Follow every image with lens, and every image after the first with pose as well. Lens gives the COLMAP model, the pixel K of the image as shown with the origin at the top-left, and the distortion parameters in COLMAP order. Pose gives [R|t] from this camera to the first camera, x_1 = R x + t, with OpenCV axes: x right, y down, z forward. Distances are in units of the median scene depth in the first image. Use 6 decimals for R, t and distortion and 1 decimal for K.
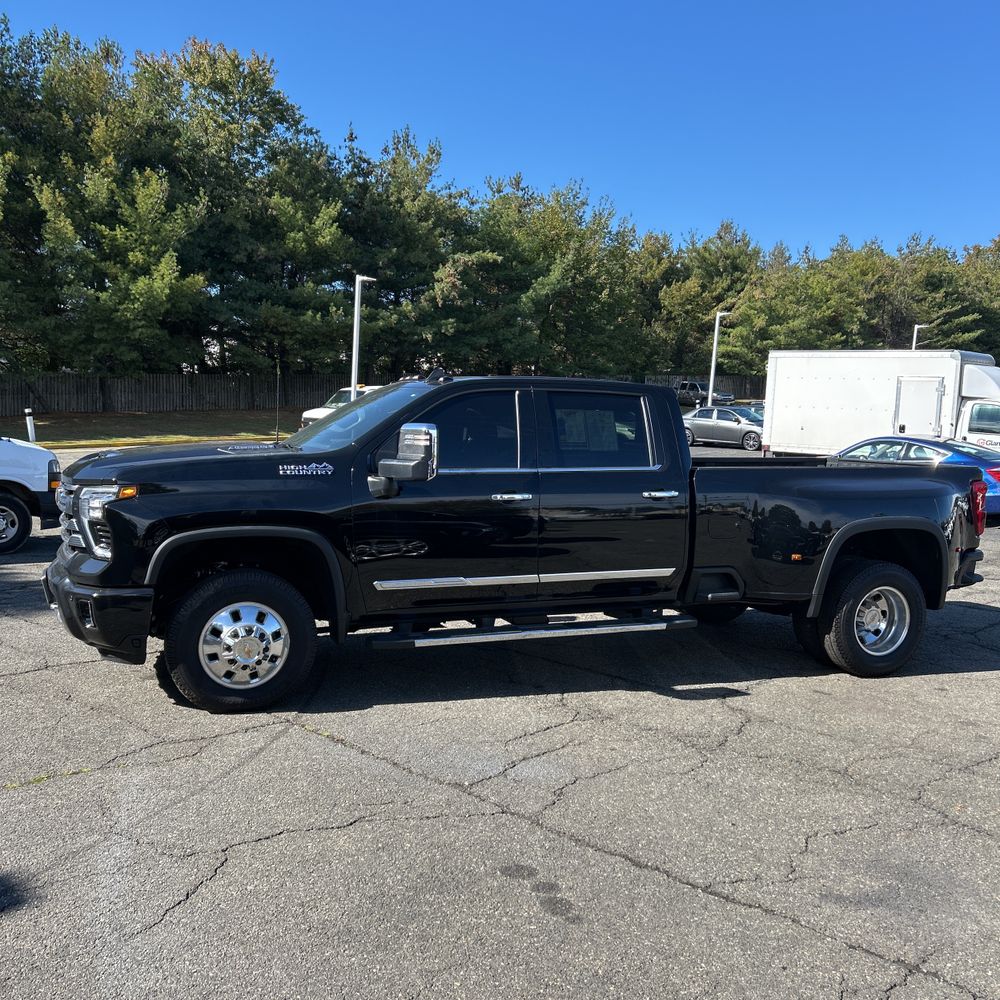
lens RADIAL K [[1010.7, 0, 494.2], [0, 1010.7, 529.0], [0, 0, 1]] dist [0.023766, 0.000000]
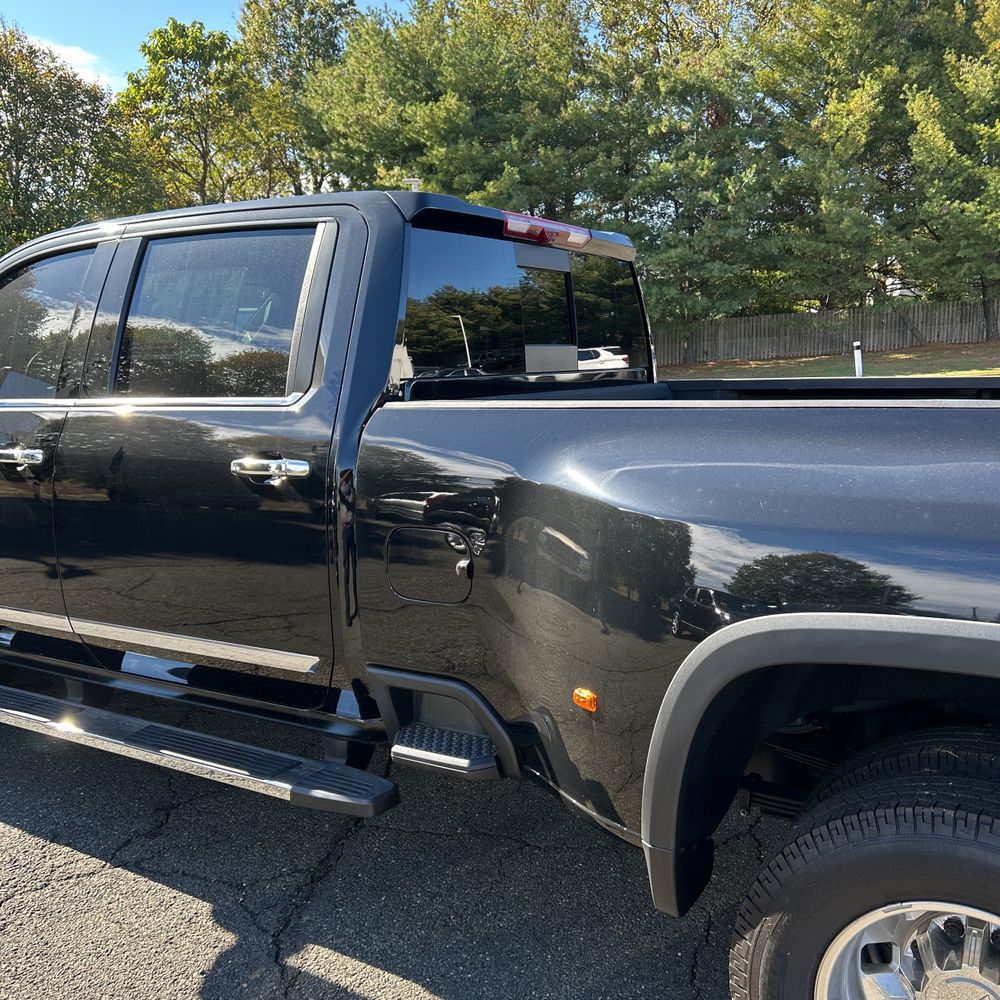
lens RADIAL K [[1010.7, 0, 501.1], [0, 1010.7, 519.4], [0, 0, 1]] dist [0.023766, 0.000000]
pose [[0.595539, 0.094916, -0.797700, 0.095513], [-0.053768, 0.995478, 0.078308, -0.008843], [0.801525, -0.003744, 0.597949, 0.148030]]
